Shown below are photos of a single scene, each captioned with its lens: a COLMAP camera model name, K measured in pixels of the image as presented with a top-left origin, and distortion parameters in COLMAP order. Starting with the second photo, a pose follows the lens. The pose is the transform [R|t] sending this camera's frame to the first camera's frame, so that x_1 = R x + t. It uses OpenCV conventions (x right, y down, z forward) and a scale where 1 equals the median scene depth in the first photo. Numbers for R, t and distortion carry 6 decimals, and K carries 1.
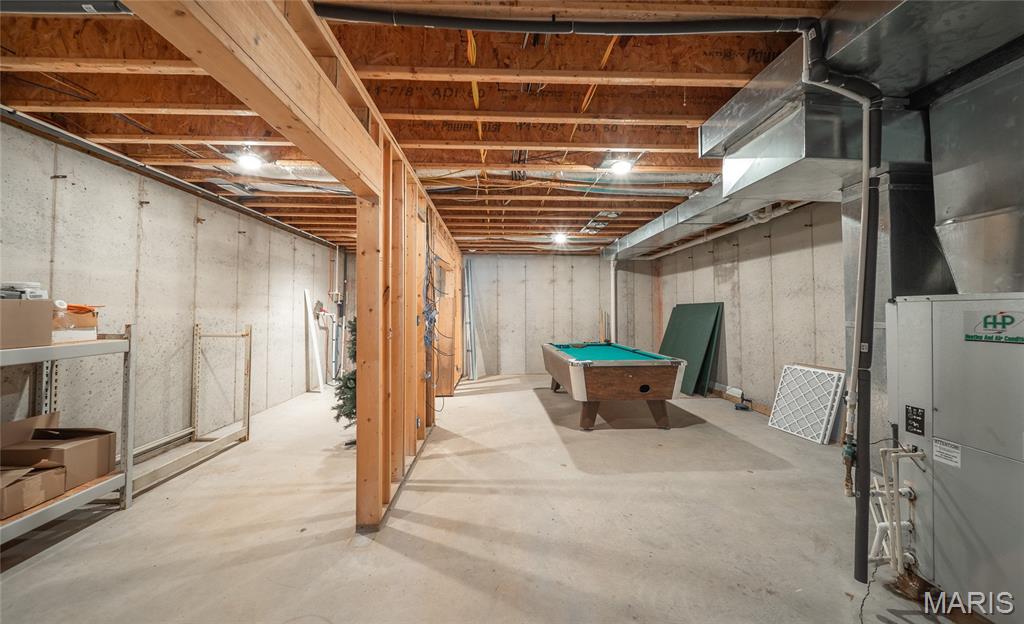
lens RADIAL K [[359.8, 0, 512.3], [0, 359.8, 308.6], [0, 0, 1]] dist [-0.010261, -0.000952]
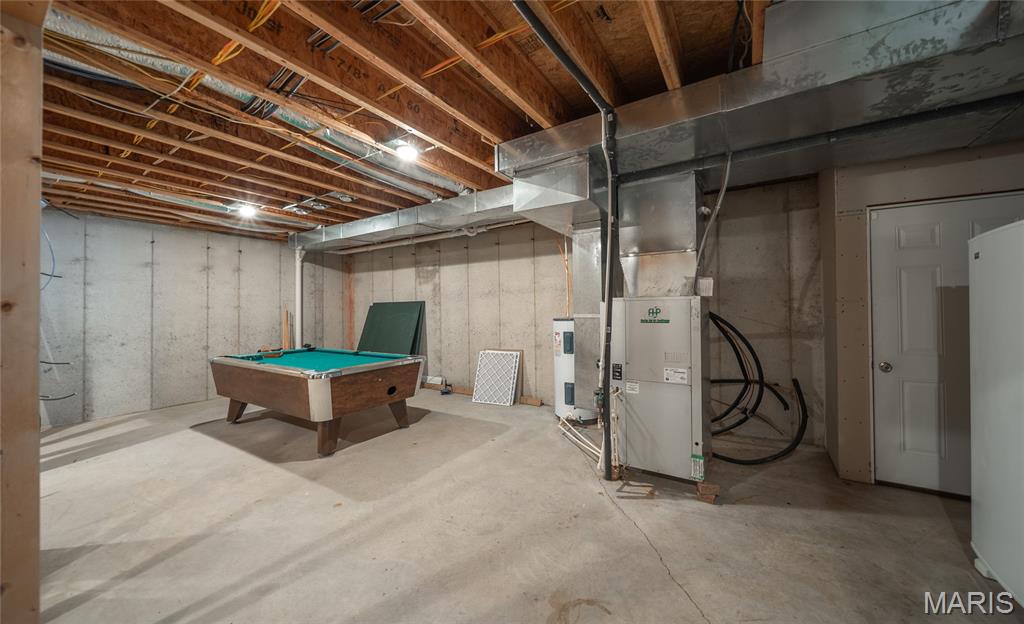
lens RADIAL K [[359.8, 0, 516.5], [0, 359.8, 308.0], [0, 0, 1]] dist [-0.010261, -0.000952]
pose [[0.553617, -0.001345, 0.832770, -0.235908], [0.002148, 0.999998, 0.000187, 0.005097], [-0.832769, 0.001685, 0.553619, 0.195717]]
